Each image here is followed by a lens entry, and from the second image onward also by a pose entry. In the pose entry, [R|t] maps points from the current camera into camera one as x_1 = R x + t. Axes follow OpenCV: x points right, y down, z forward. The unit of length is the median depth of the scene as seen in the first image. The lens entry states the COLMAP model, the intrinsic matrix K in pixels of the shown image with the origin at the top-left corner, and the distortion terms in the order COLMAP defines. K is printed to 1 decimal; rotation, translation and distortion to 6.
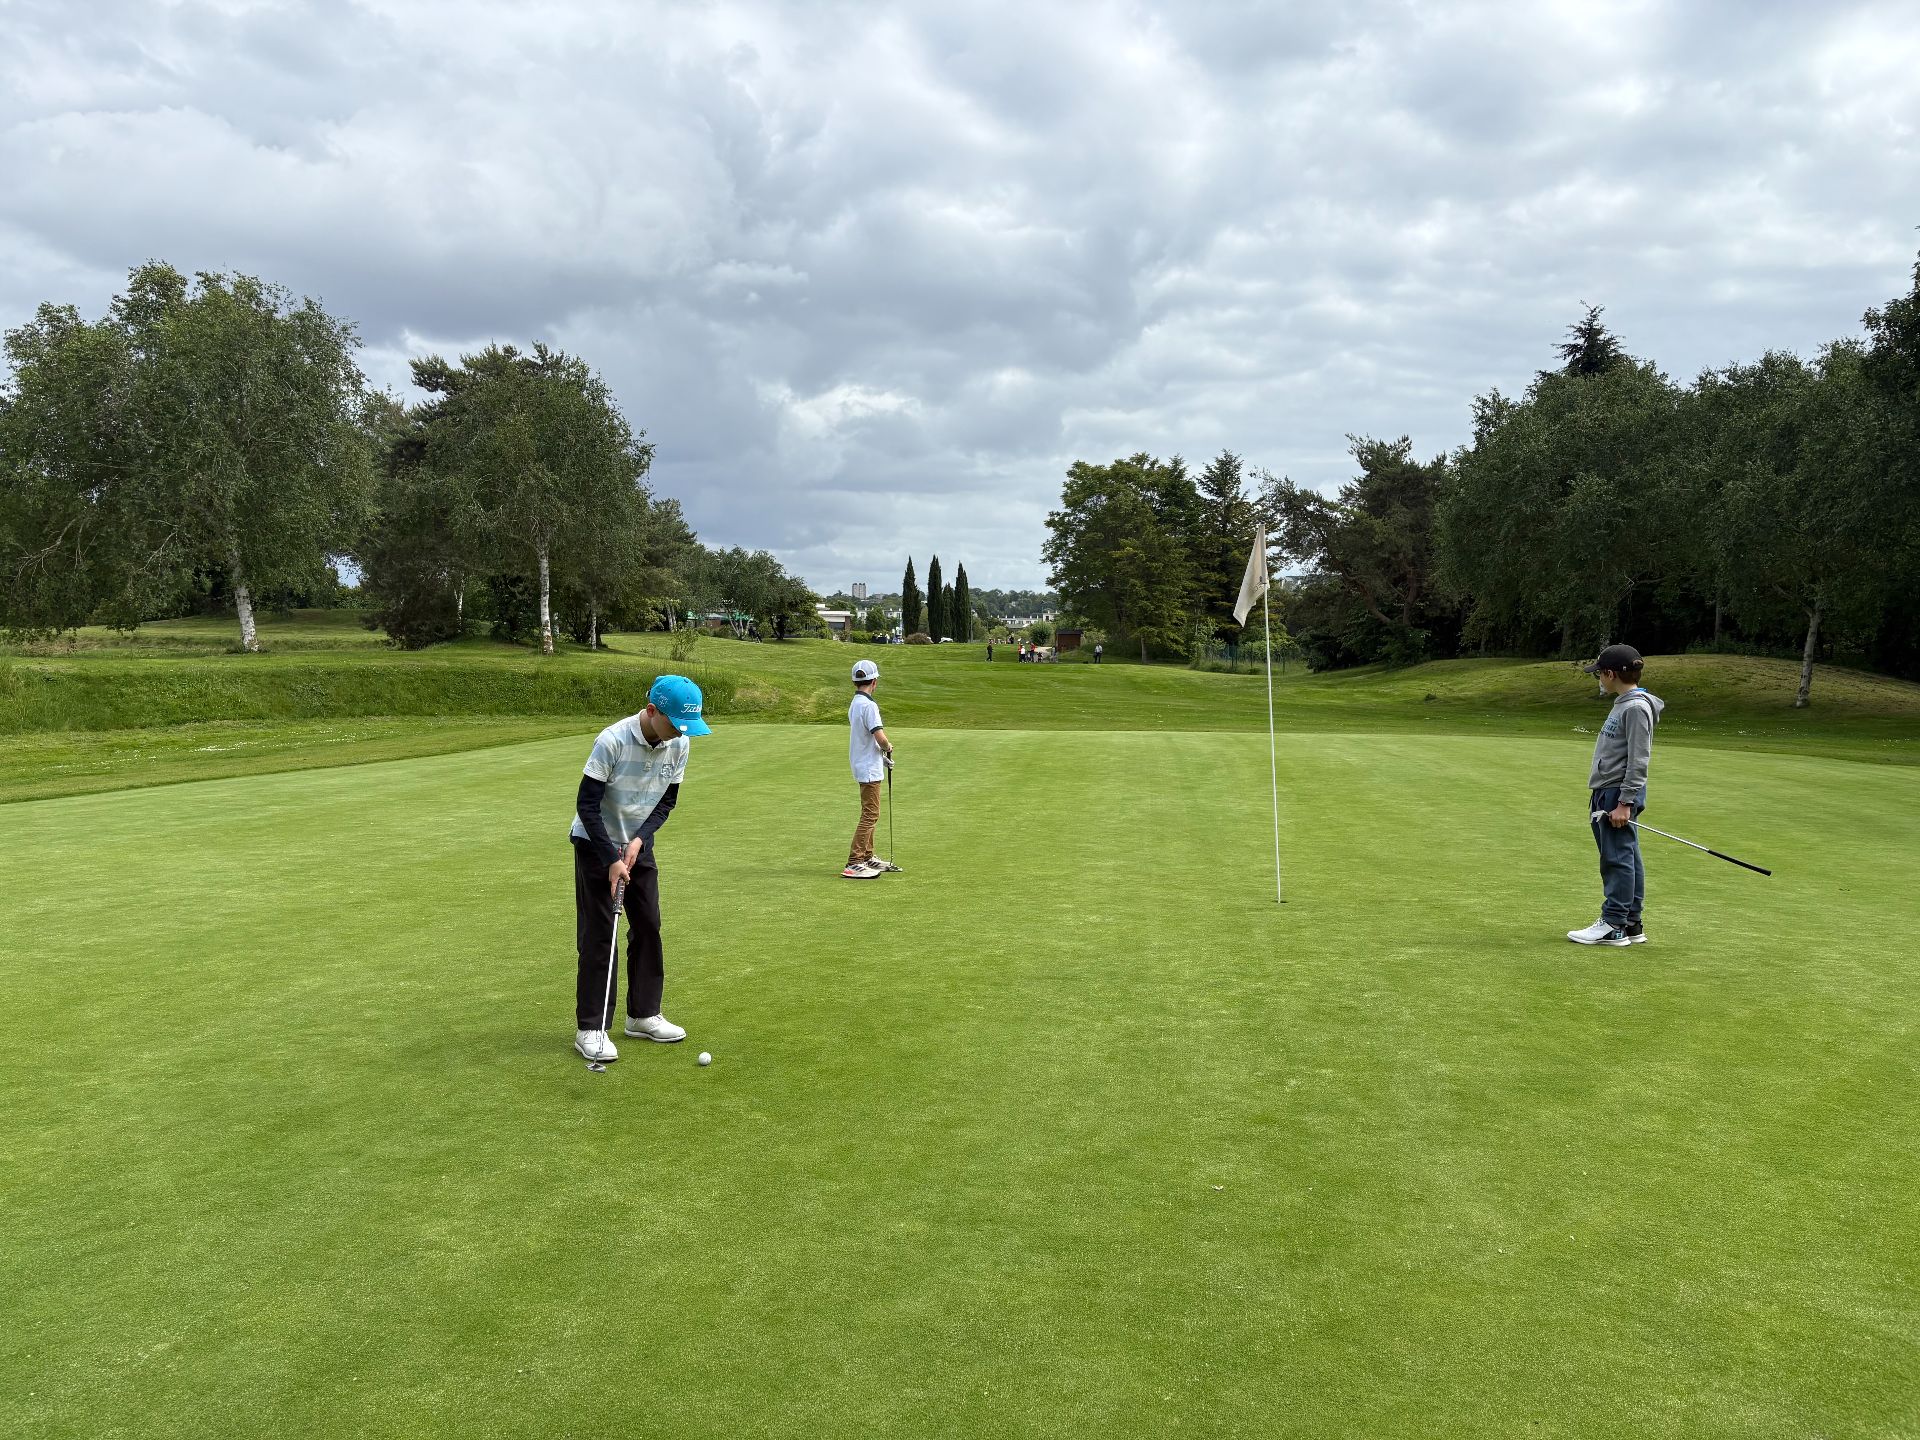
lens RADIAL K [[1437.5, 0, 958.1], [0, 1437.5, 715.1], [0, 0, 1]] dist [0.086726, -0.096550]
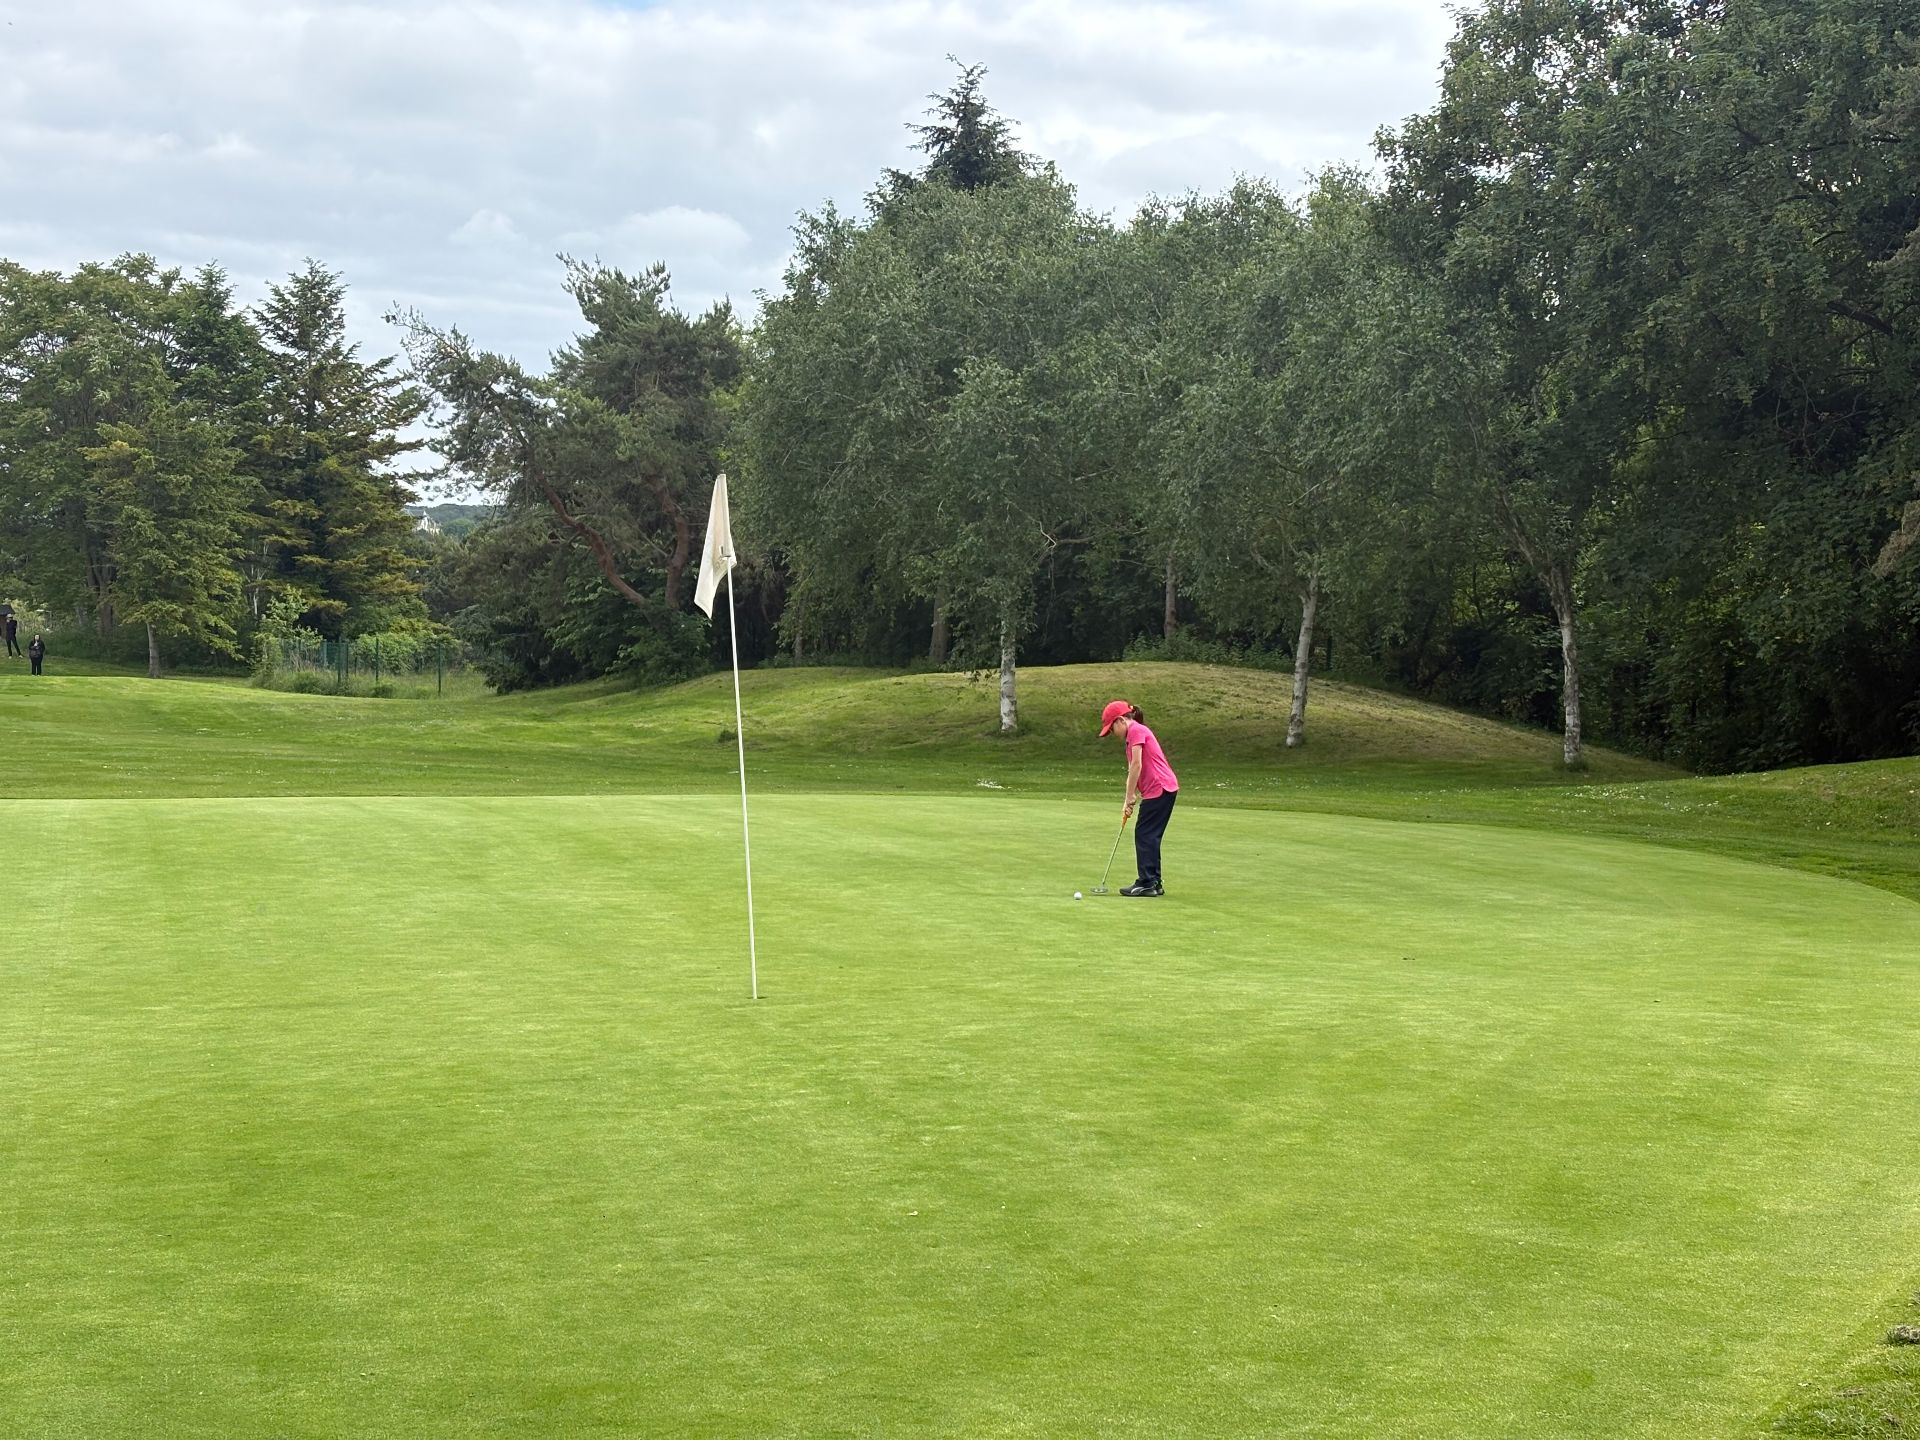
lens RADIAL K [[2847.4, 0, 955.0], [0, 2847.4, 705.9], [0, 0, 1]] dist [0.253671, -0.990070]
pose [[0.916005, -0.003199, 0.401154, -0.047634], [0.013569, 0.999643, -0.023013, 0.003359], [-0.400938, 0.026523, 0.915721, -0.063591]]
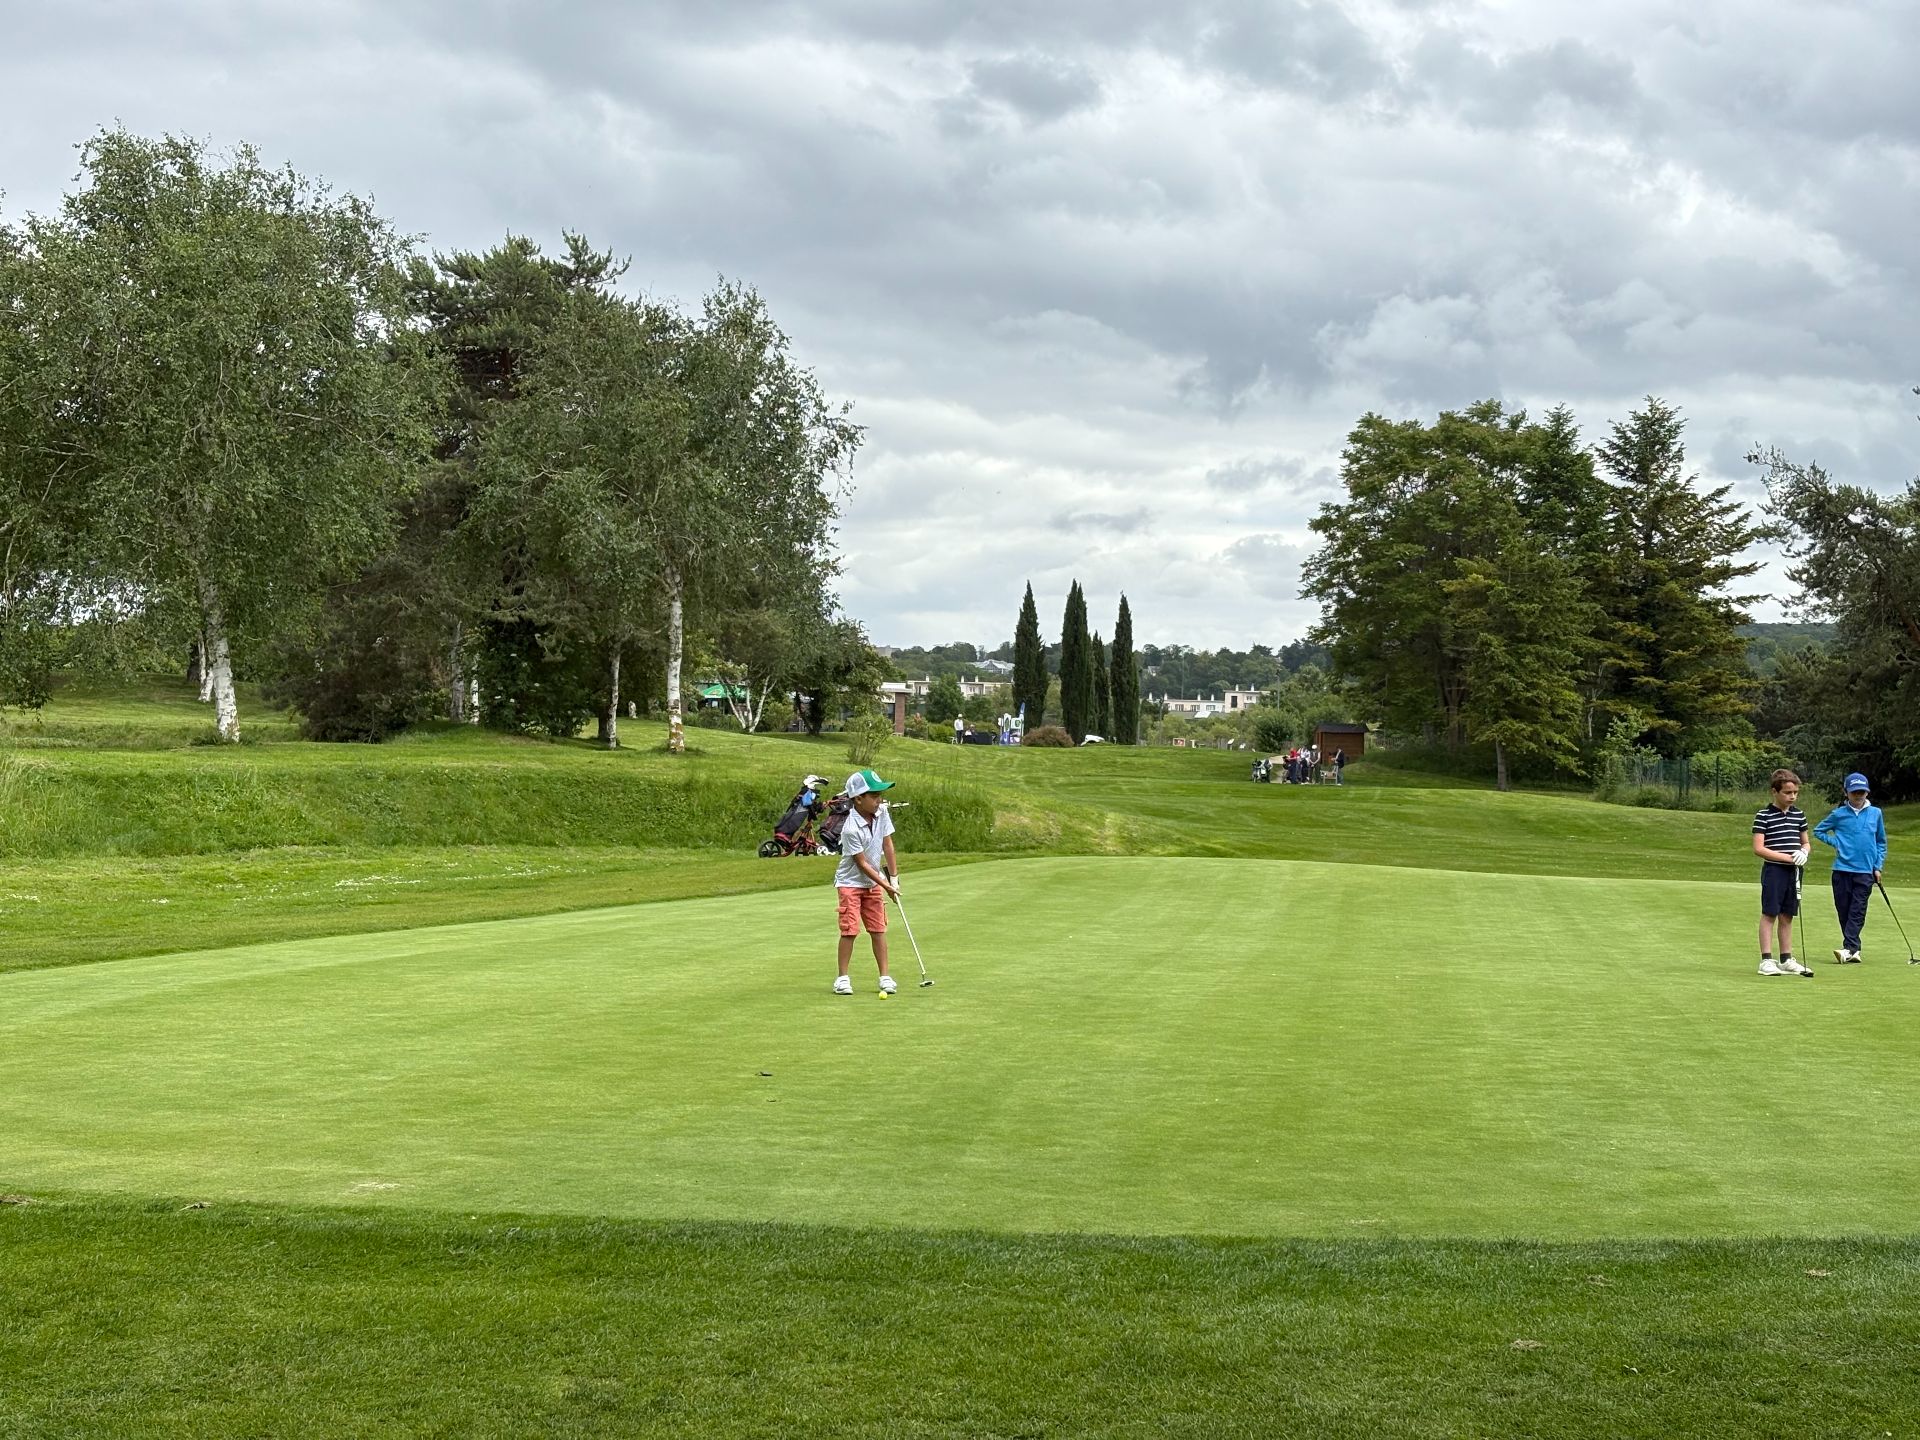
lens RADIAL K [[2820.8, 0, 962.6], [0, 2820.8, 734.6], [0, 0, 1]] dist [0.245599, -0.984889]
pose [[0.999434, 0.014819, -0.030216, -0.113906], [-0.016435, 0.998409, -0.053945, 0.012704], [0.029369, 0.054411, 0.998087, -0.196811]]
